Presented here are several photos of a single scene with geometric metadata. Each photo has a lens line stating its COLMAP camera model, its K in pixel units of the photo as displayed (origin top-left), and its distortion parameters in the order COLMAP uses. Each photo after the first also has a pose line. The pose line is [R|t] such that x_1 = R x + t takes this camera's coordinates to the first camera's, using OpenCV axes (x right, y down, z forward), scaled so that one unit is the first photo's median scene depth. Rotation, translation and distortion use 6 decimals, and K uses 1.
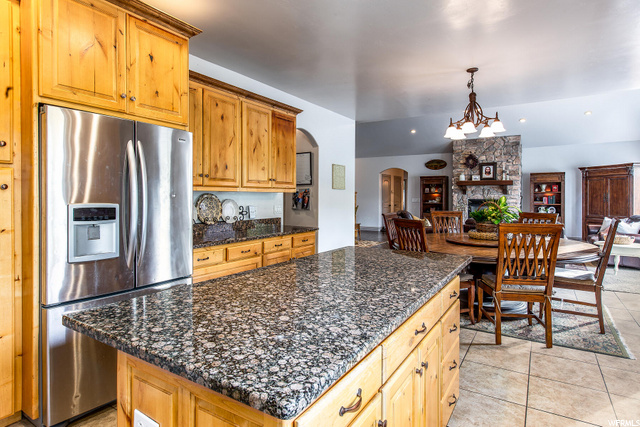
lens RADIAL K [[352.5, 0, 320.8], [0, 352.5, 200.2], [0, 0, 1]] dist [-0.001217, -0.000243]
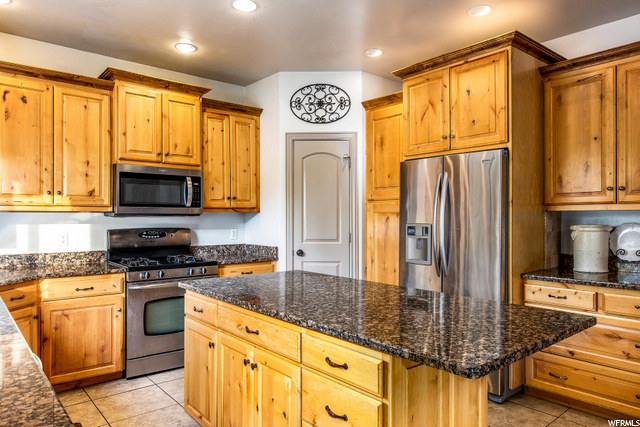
lens RADIAL K [[427.0, 0, 322.1], [0, 427.0, 217.4], [0, 0, 1]] dist [0.004849, 0.002147]
pose [[-0.302218, -0.003633, -0.953232, 0.222120], [-0.008750, 0.999961, -0.001037, -0.001976], [0.953199, 0.008028, -0.302238, 0.232139]]
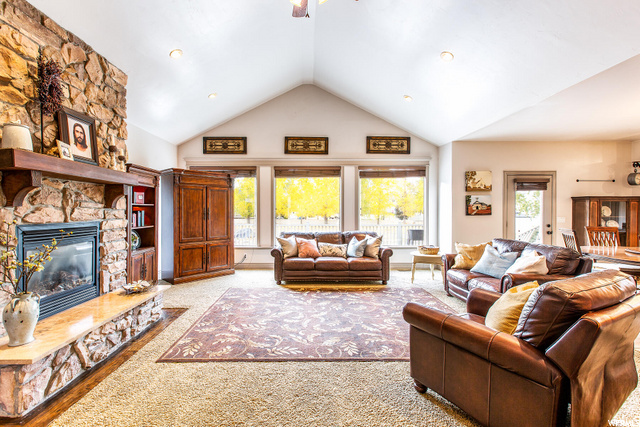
lens RADIAL K [[292.7, 0, 312.1], [0, 292.7, 211.5], [0, 0, 1]] dist [0.000407, 0.000026]
pose [[-0.543849, -0.003578, 0.839175, 0.126578], [0.006527, 0.999943, 0.008493, -0.014000], [-0.839158, 0.010096, -0.543795, 0.989541]]
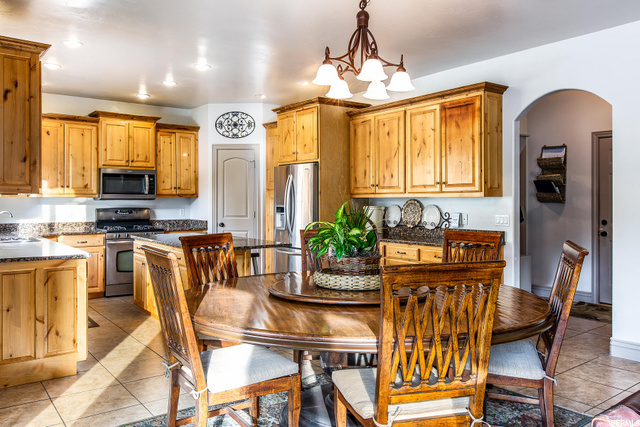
lens RADIAL K [[493.4, 0, 321.0], [0, 493.4, 202.3], [0, 0, 1]] dist [0.005908, -0.001285]
pose [[-0.349450, 0.000764, -0.936955, 0.461684], [-0.010663, 0.999932, 0.004792, -0.005403], [0.936894, 0.011666, -0.349418, 0.479217]]
